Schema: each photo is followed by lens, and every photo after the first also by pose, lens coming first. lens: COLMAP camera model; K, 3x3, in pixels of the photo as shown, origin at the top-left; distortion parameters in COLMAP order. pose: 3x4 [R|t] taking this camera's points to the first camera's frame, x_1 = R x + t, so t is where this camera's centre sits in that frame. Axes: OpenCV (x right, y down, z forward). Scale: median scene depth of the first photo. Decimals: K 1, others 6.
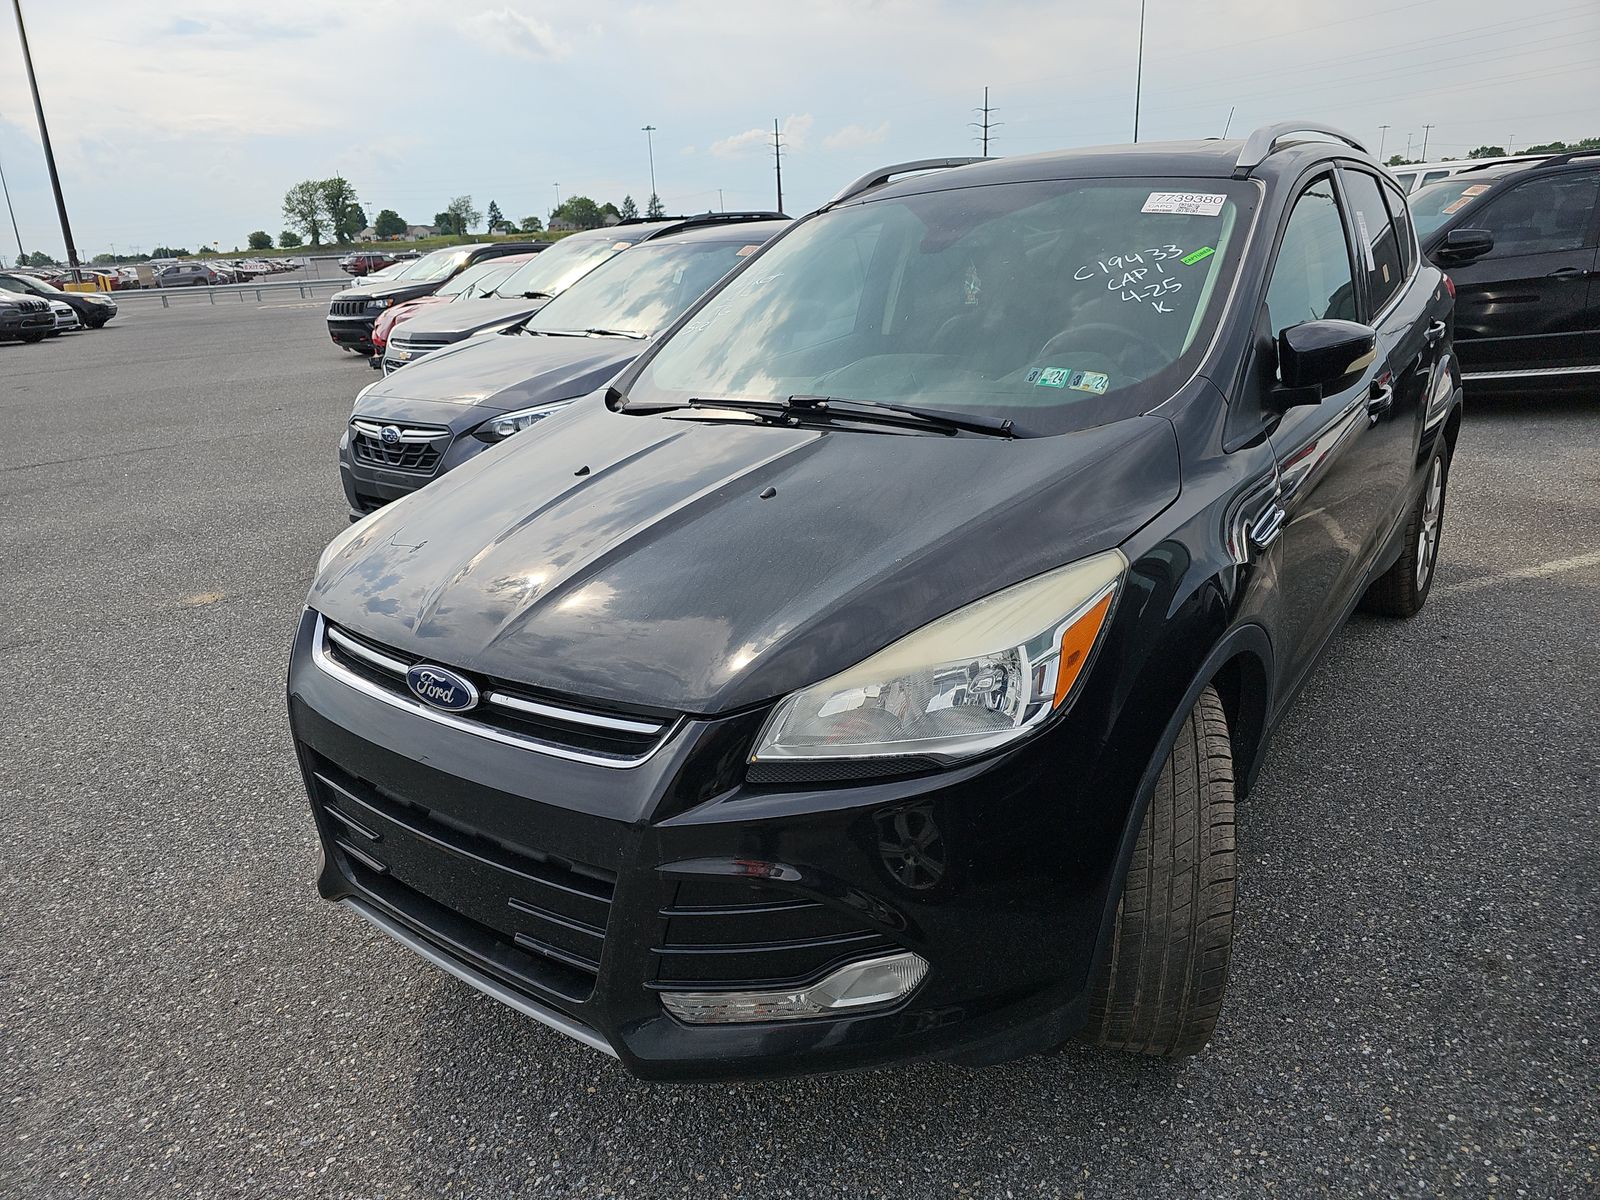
lens RADIAL K [[1110.4, 0, 811.2], [0, 1110.4, 598.8], [0, 0, 1]] dist [0.042817, -0.049548]
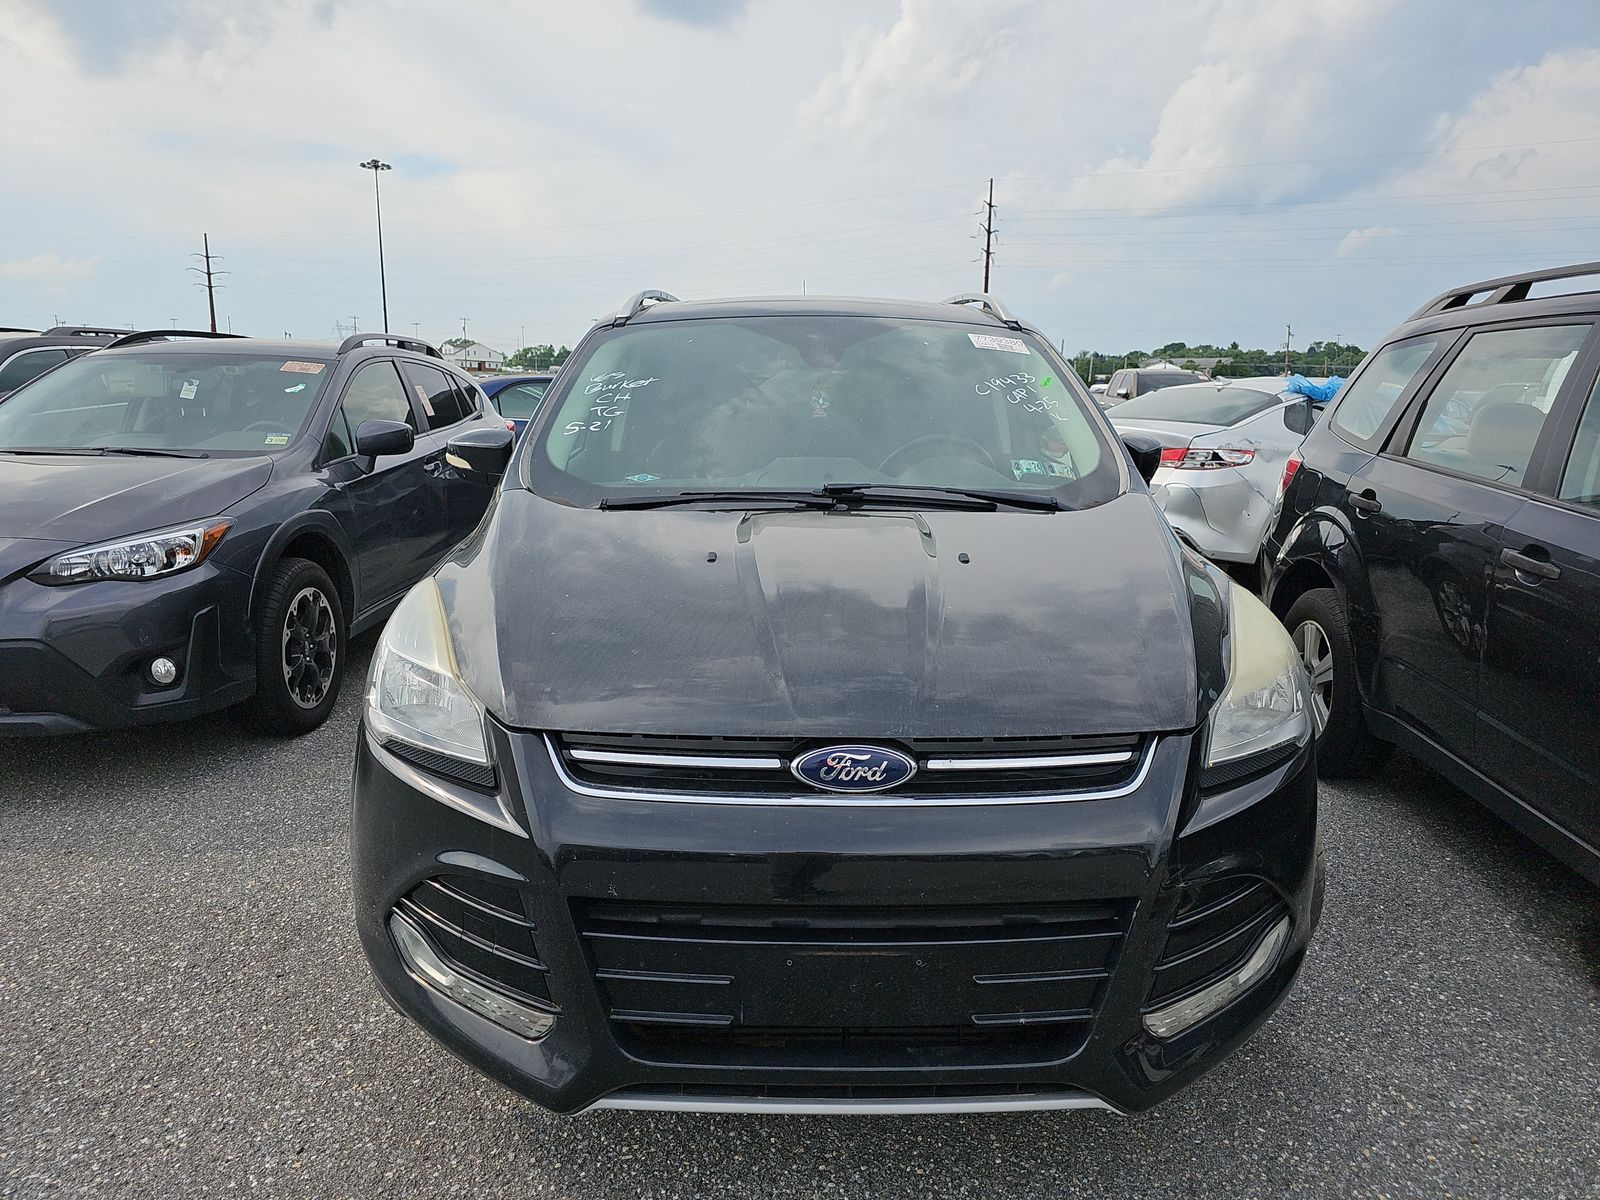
lens RADIAL K [[1110.4, 0, 811.2], [0, 1110.4, 598.8], [0, 0, 1]] dist [0.042817, -0.049548]
pose [[0.787968, -0.059721, 0.612813, -0.904886], [0.147059, 0.984734, -0.093126, 0.022834], [-0.597897, 0.163500, 0.784721, 0.290117]]
